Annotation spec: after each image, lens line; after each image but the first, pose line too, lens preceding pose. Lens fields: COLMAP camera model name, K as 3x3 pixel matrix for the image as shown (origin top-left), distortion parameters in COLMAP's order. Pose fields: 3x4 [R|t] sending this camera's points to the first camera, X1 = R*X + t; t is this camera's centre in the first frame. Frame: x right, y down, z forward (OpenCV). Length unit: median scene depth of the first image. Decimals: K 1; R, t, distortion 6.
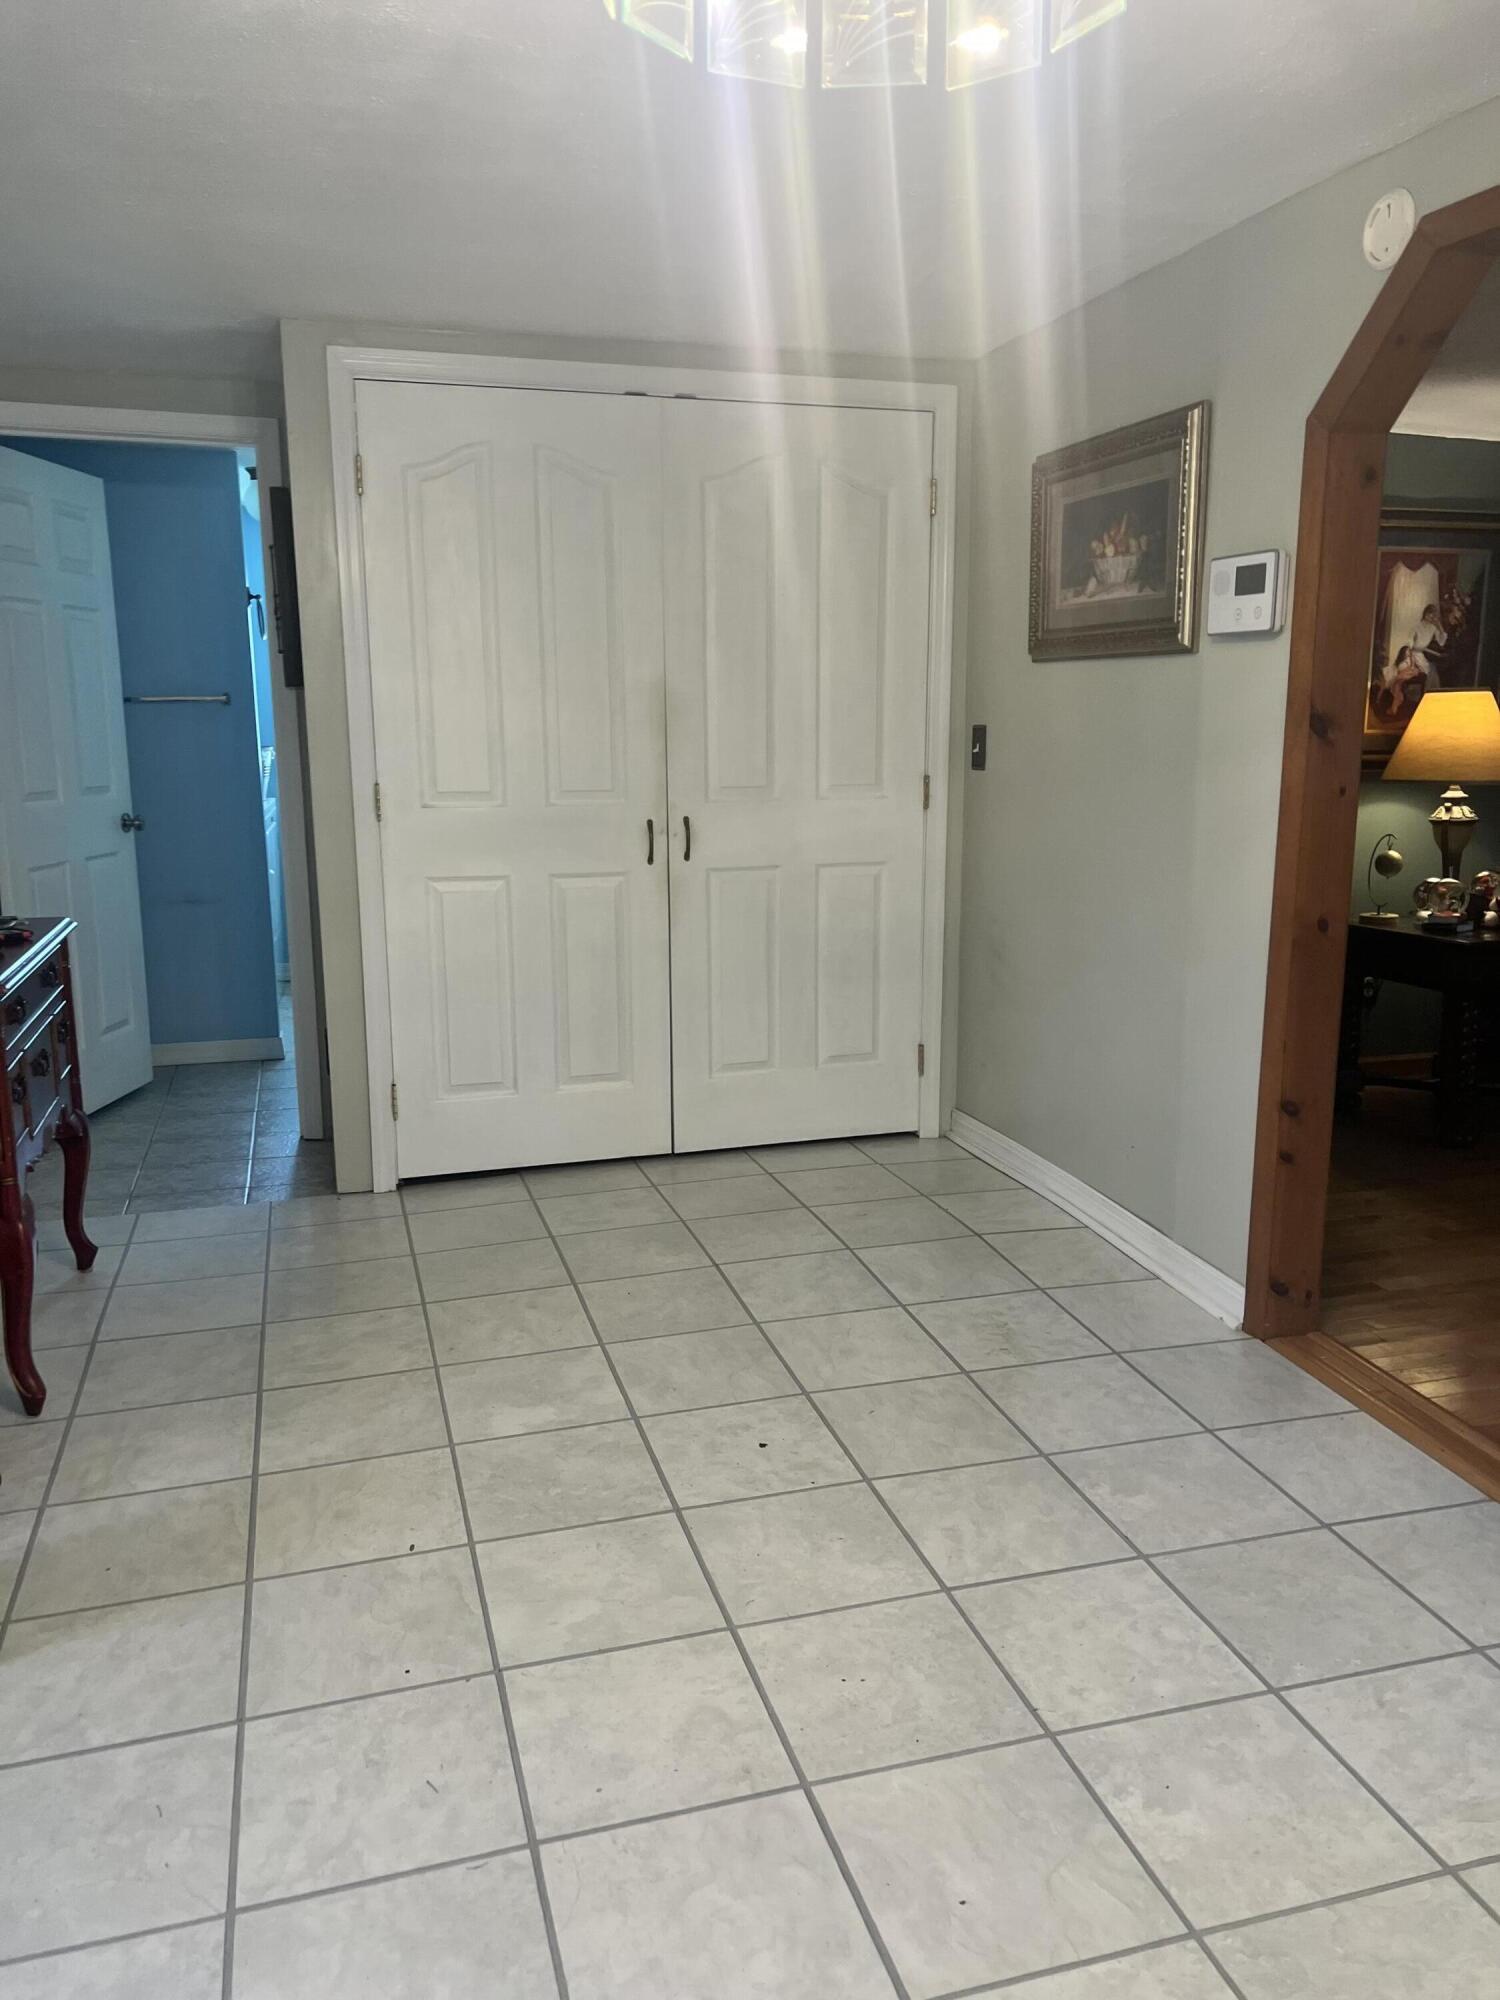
lens RADIAL K [[1508.3, 0, 751.9], [0, 1508.3, 1000.2], [0, 0, 1]] dist [-0.006662, 0.000295]
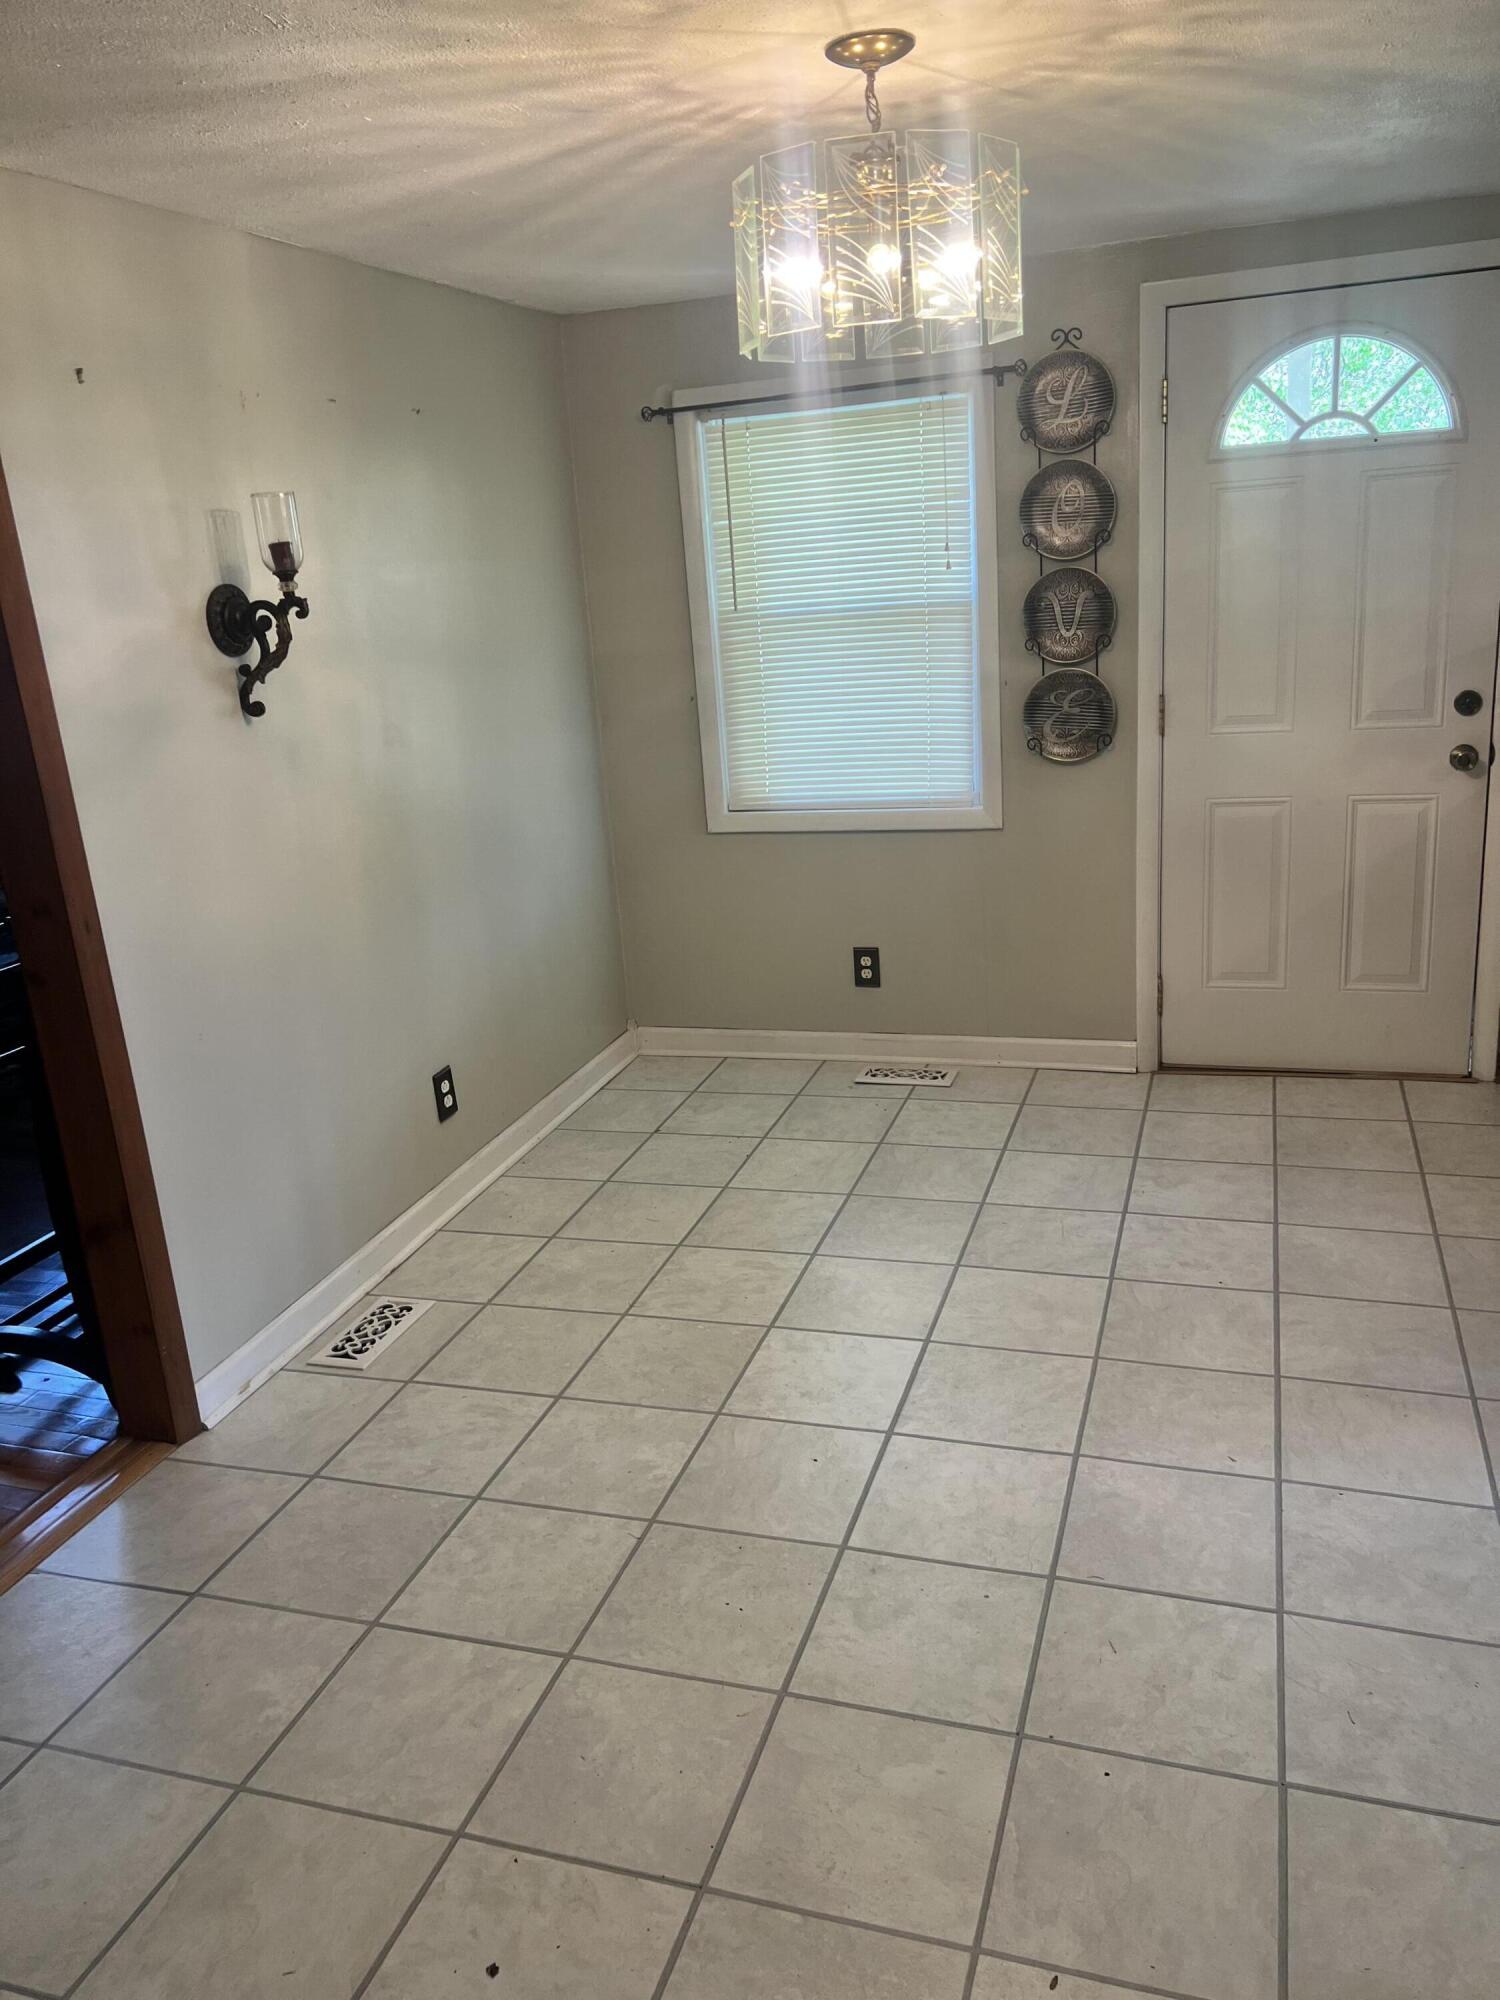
lens RADIAL K [[1508.3, 0, 749.8], [0, 1508.3, 1000.4], [0, 0, 1]] dist [-0.006662, 0.000295]
pose [[-0.822016, -0.104760, 0.559746, -0.526751], [0.179956, 0.884777, 0.429866, -0.435531], [-0.540284, 0.454086, -0.708449, 1.581957]]
